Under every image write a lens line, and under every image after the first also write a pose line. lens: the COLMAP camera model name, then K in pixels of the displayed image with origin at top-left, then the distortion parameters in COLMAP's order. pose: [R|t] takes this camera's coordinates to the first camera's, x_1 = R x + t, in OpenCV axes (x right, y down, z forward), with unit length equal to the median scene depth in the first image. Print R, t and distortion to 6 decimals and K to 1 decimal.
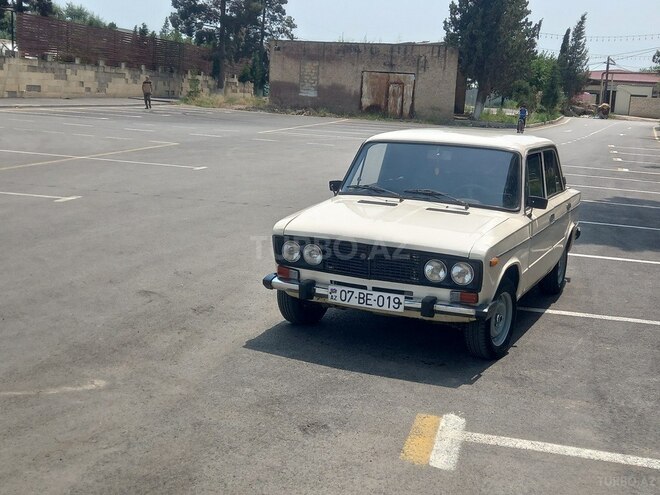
lens RADIAL K [[872.6, 0, 339.4], [0, 872.6, 261.8], [0, 0, 1]] dist [0.111338, -0.125154]
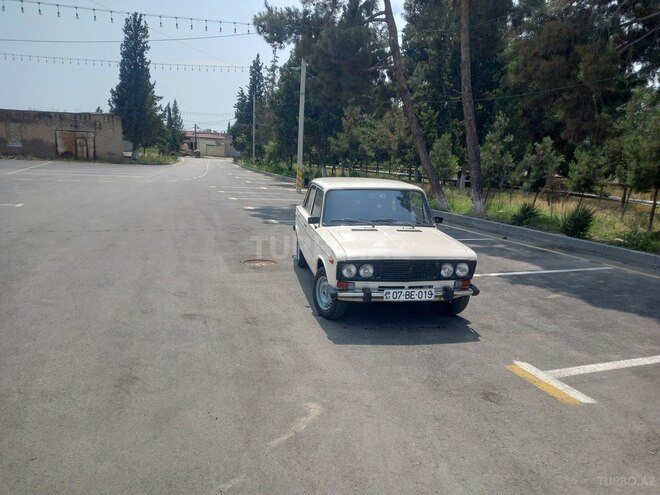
lens RADIAL K [[472.2, 0, 338.2], [0, 472.2, 247.8], [0, 0, 1]] dist [0.084368, -0.064634]
pose [[0.840938, -0.124513, 0.526611, -0.424796], [0.111172, 0.992162, 0.057060, -0.085330], [-0.529588, 0.010560, 0.848189, 0.316995]]
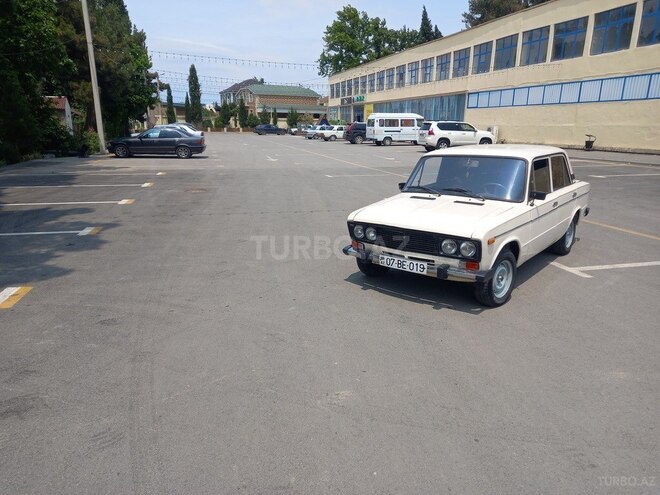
lens RADIAL K [[468.7, 0, 336.0], [0, 468.7, 248.7], [0, 0, 1]] dist [0.079481, -0.057159]
pose [[0.962113, 0.013079, -0.272336, 0.120022], [0.003426, 0.998190, 0.060040, -0.028460], [0.272629, -0.058699, 0.960327, 0.168660]]
